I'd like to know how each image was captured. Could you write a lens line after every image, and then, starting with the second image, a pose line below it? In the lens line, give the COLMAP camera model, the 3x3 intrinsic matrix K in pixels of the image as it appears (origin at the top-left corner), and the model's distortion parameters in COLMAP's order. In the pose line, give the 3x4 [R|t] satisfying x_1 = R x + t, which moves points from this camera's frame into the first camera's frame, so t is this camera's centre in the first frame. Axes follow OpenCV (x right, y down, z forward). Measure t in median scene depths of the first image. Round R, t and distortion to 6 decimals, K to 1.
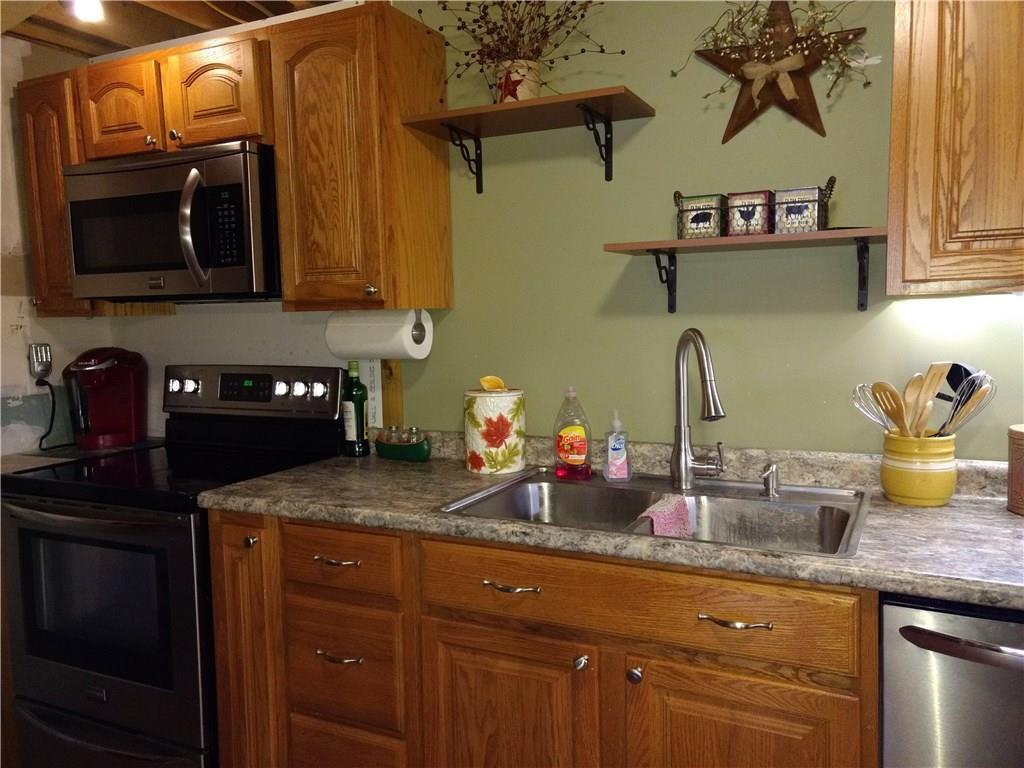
lens RADIAL K [[791.6, 0, 513.0], [0, 791.6, 384.9], [0, 0, 1]] dist [0.030268, -0.009059]
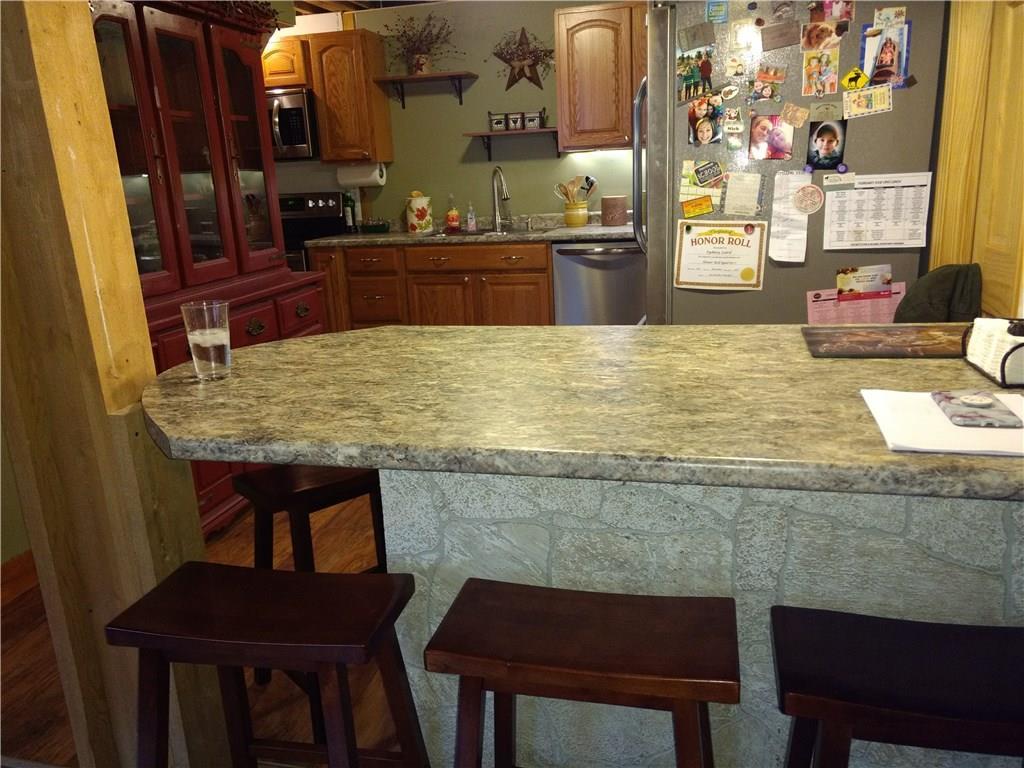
lens RADIAL K [[791.6, 0, 516.7], [0, 791.6, 381.3], [0, 0, 1]] dist [0.030268, -0.009059]
pose [[0.976274, -0.080856, 0.200875, -0.281838], [0.047134, 0.984776, 0.167318, 0.182094], [-0.211346, -0.153880, 0.965222, -1.574371]]
